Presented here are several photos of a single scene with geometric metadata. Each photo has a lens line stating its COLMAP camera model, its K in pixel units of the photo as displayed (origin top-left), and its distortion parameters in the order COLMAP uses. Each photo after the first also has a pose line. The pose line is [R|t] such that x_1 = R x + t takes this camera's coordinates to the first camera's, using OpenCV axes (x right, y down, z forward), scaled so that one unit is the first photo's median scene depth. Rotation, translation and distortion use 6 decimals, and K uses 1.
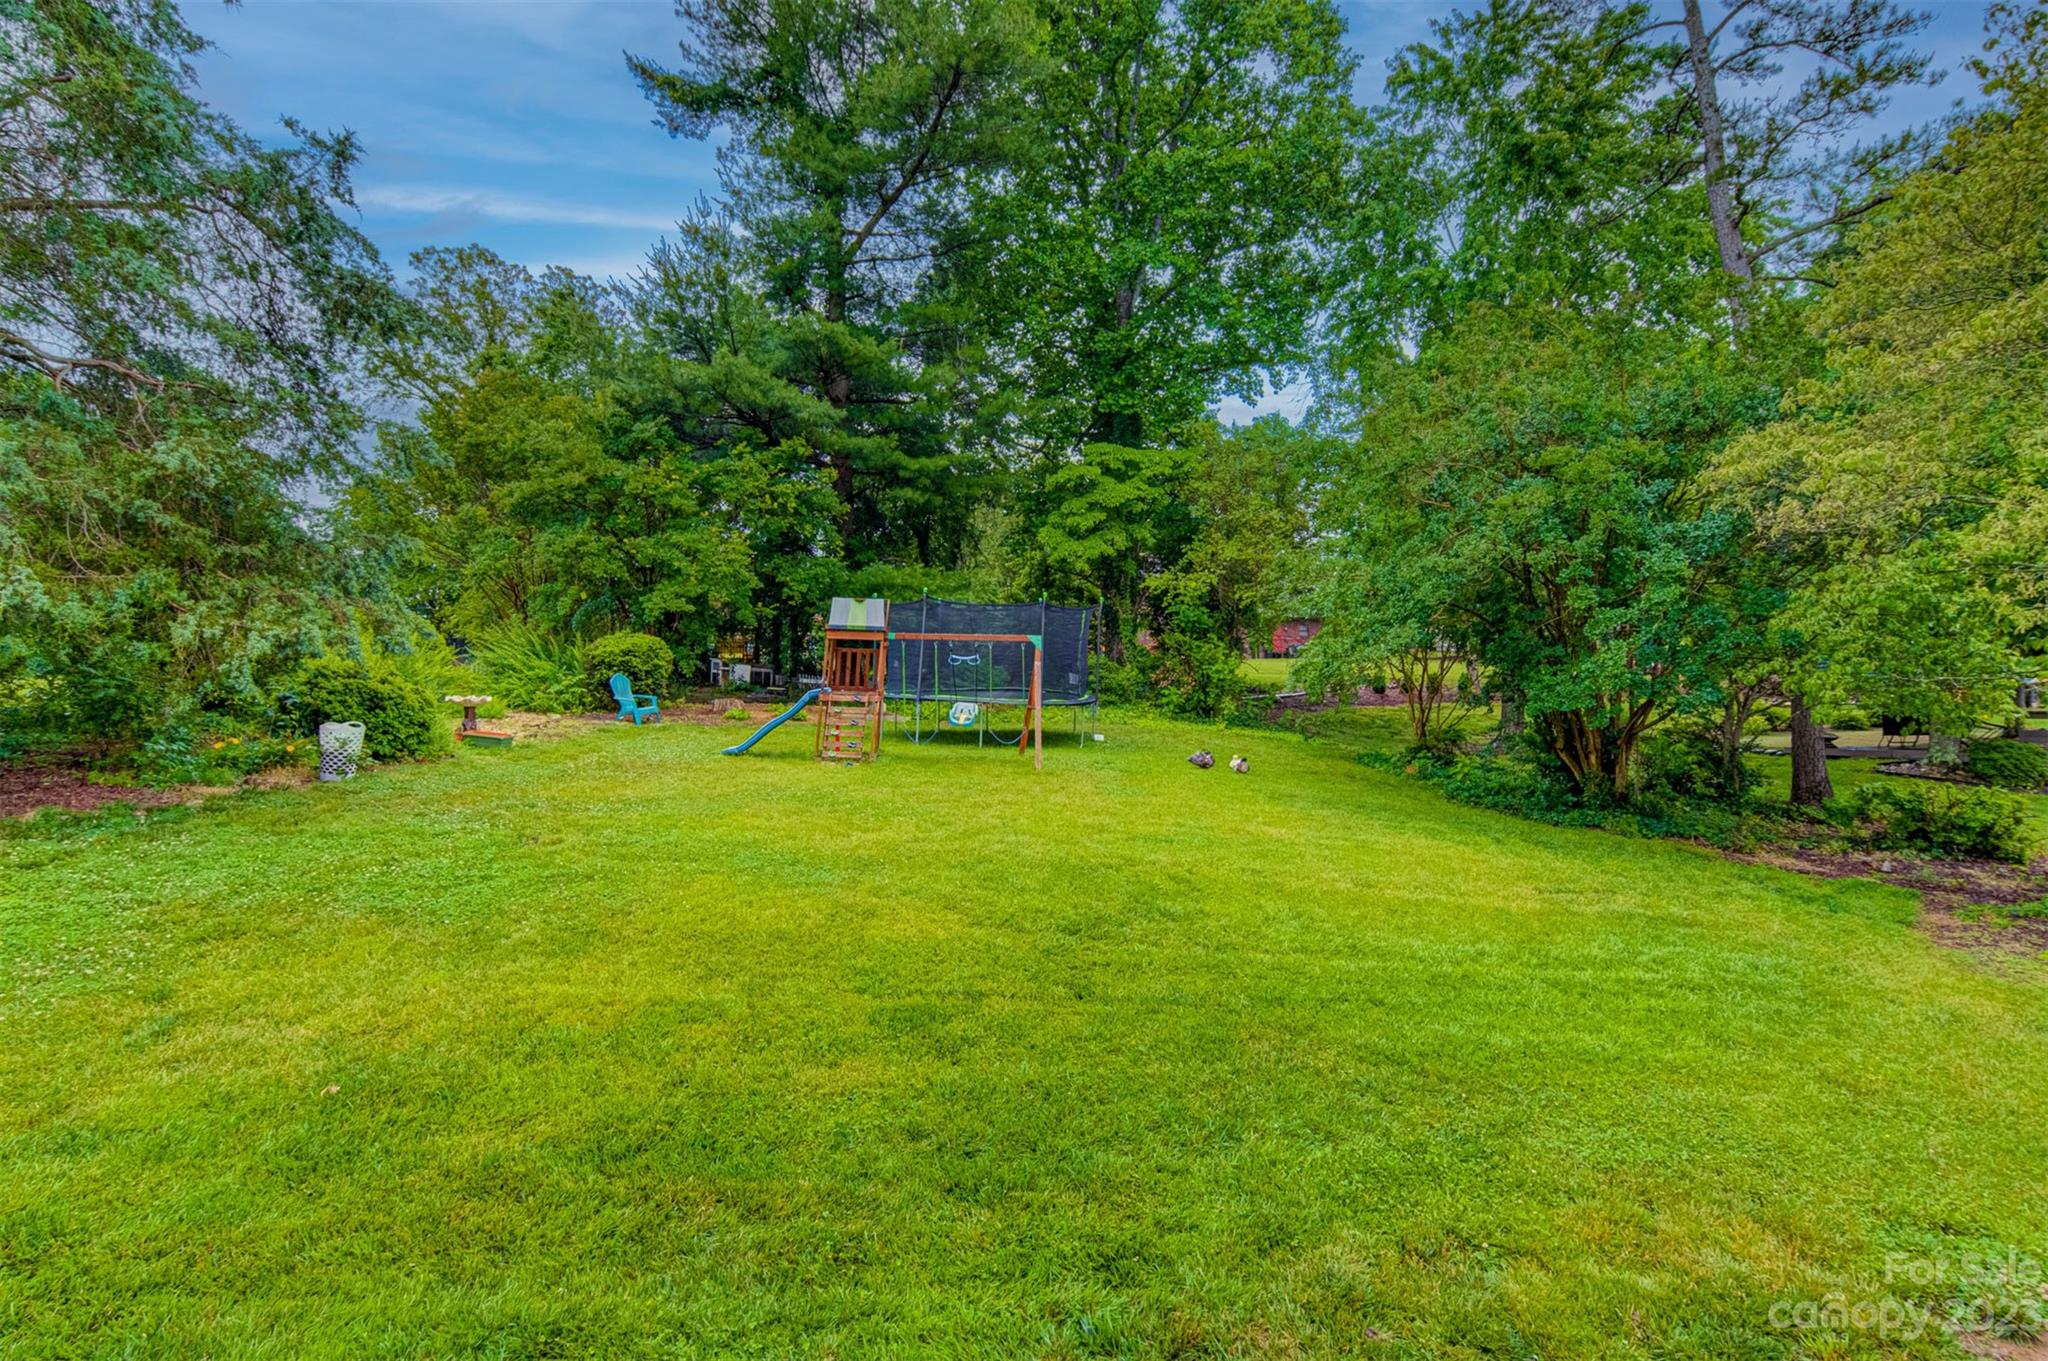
lens RADIAL K [[1059.1, 0, 1019.9], [0, 1059.1, 683.1], [0, 0, 1]] dist [0.023629, -0.019161]
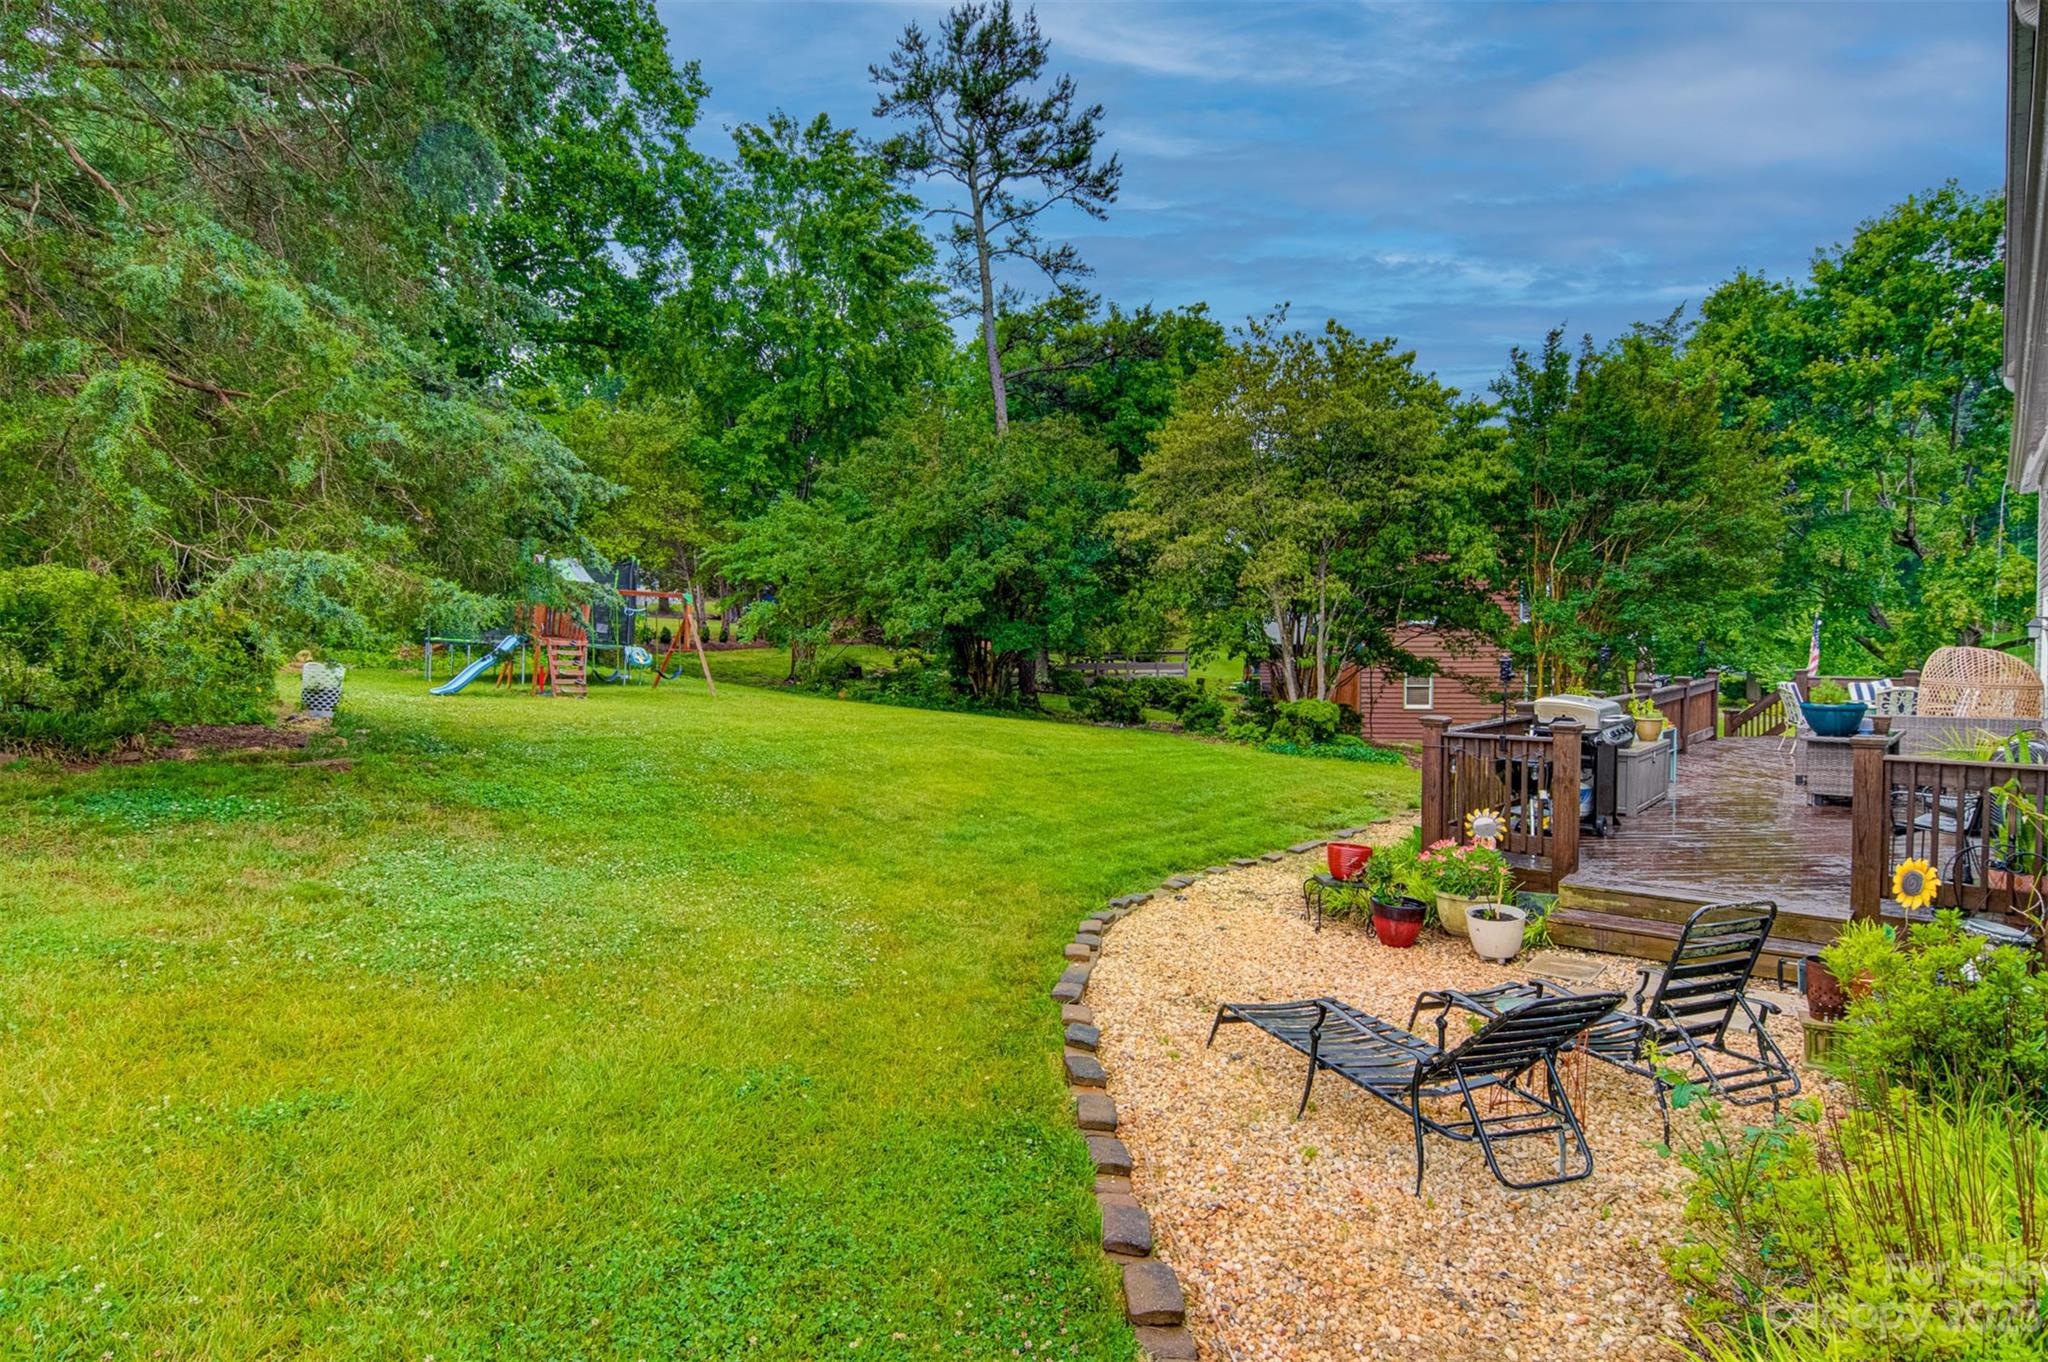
lens RADIAL K [[1083.2, 0, 1024.5], [0, 1083.2, 658.4], [0, 0, 1]] dist [0.015409, -0.002568]
pose [[0.643361, -0.014433, 0.765427, -0.571883], [-0.000711, 0.999811, 0.019451, -0.000889], [-0.765563, -0.013059, 0.643229, -0.098282]]
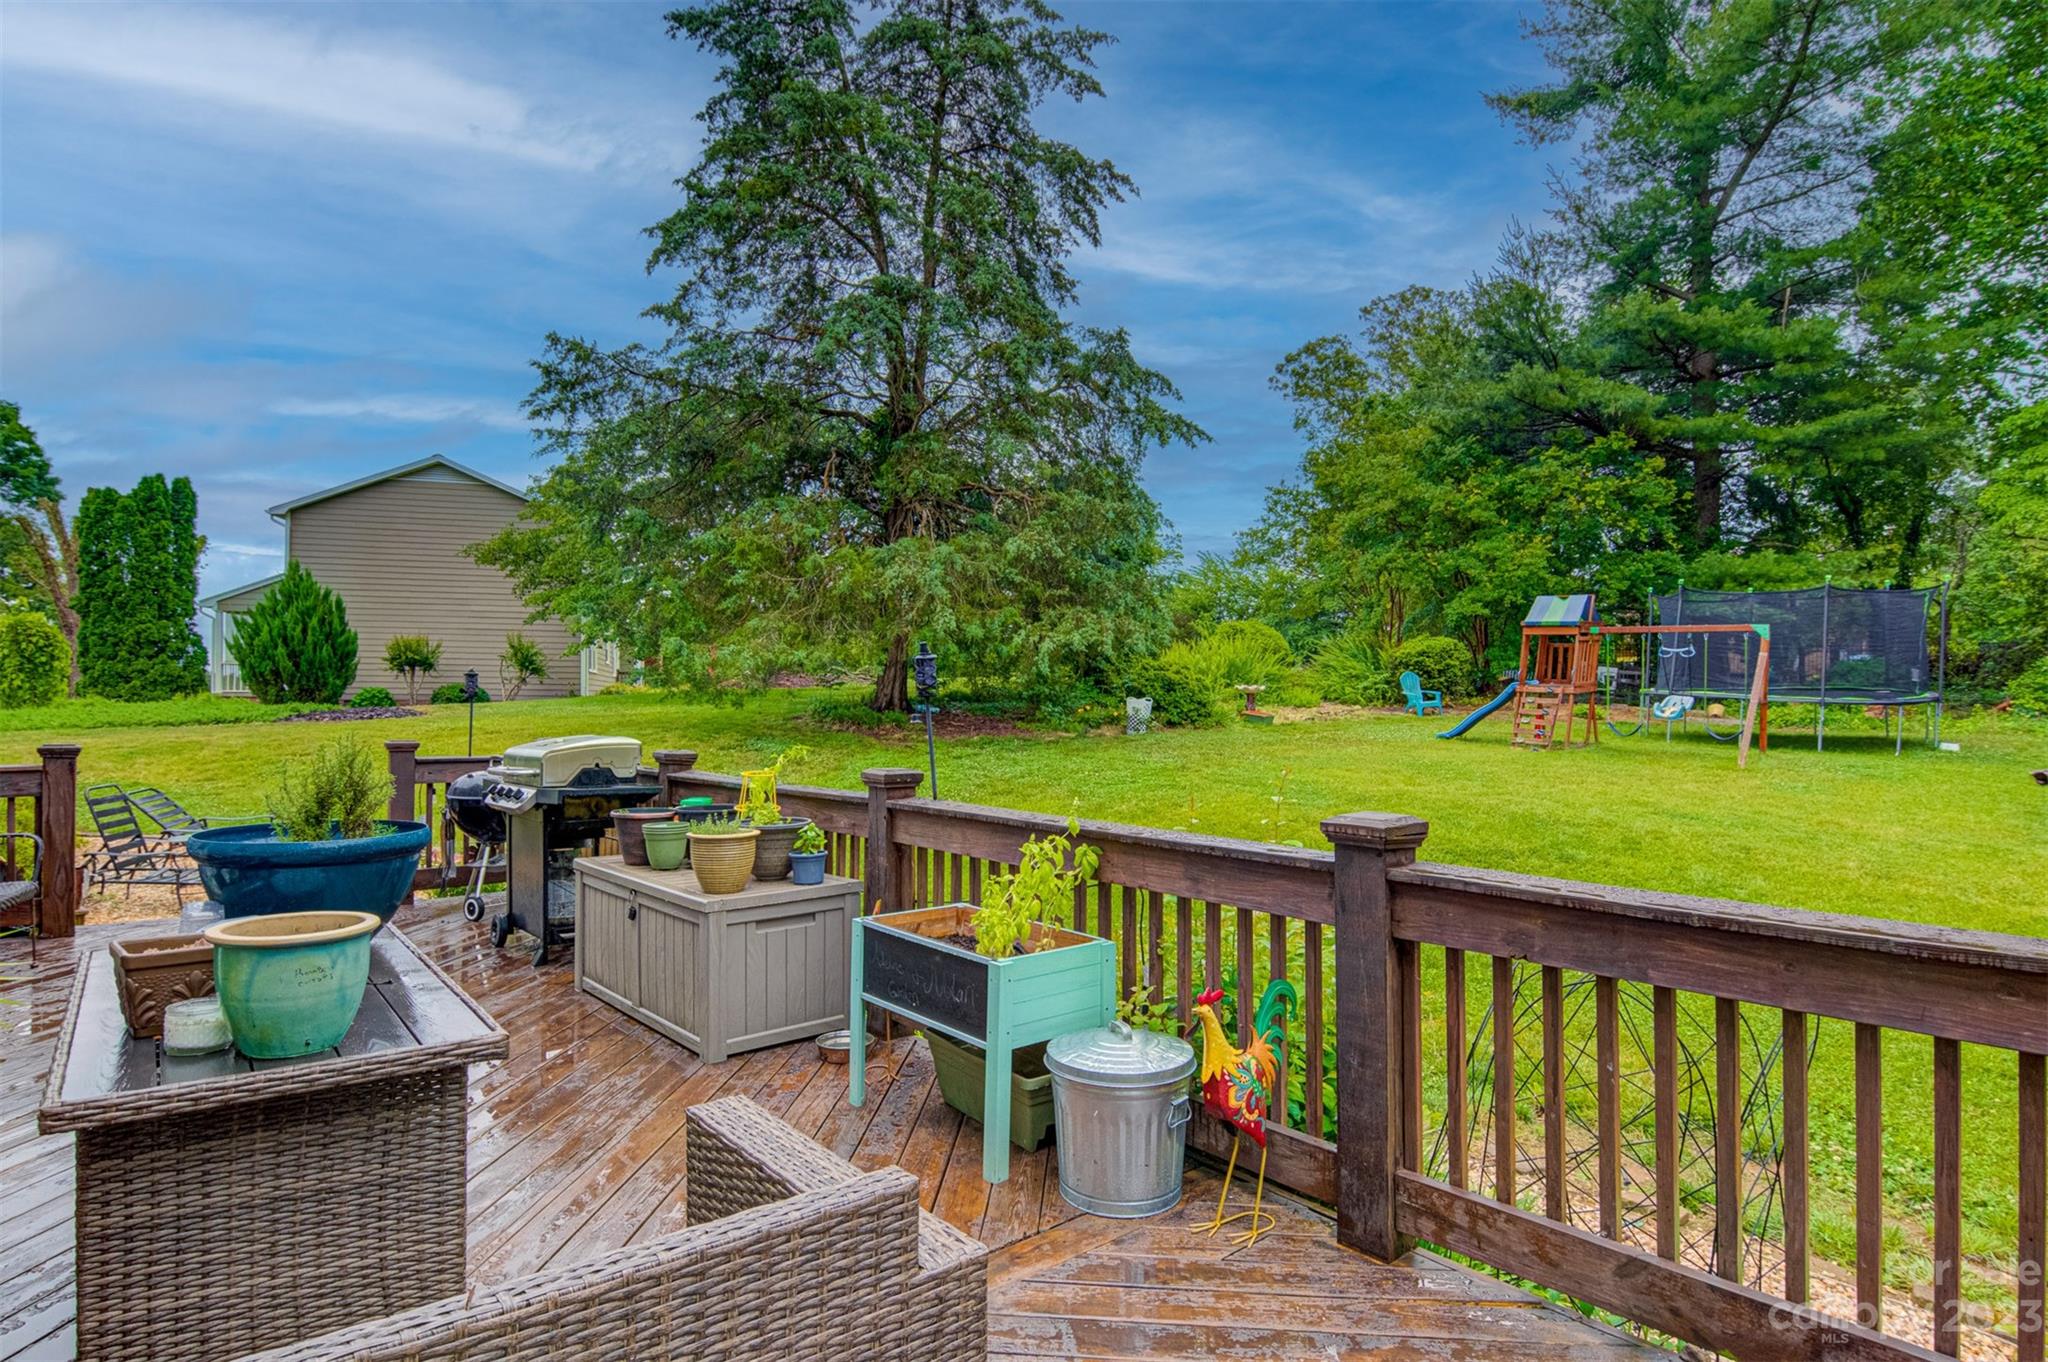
lens RADIAL K [[1059.1, 0, 1019.9], [0, 1059.1, 683.6], [0, 0, 1]] dist [0.023629, -0.019161]
pose [[0.662222, 0.004281, -0.749295, 0.274649], [-0.010379, 0.999940, -0.003460, 0.016266], [0.749236, 0.010068, 0.662227, -0.100754]]
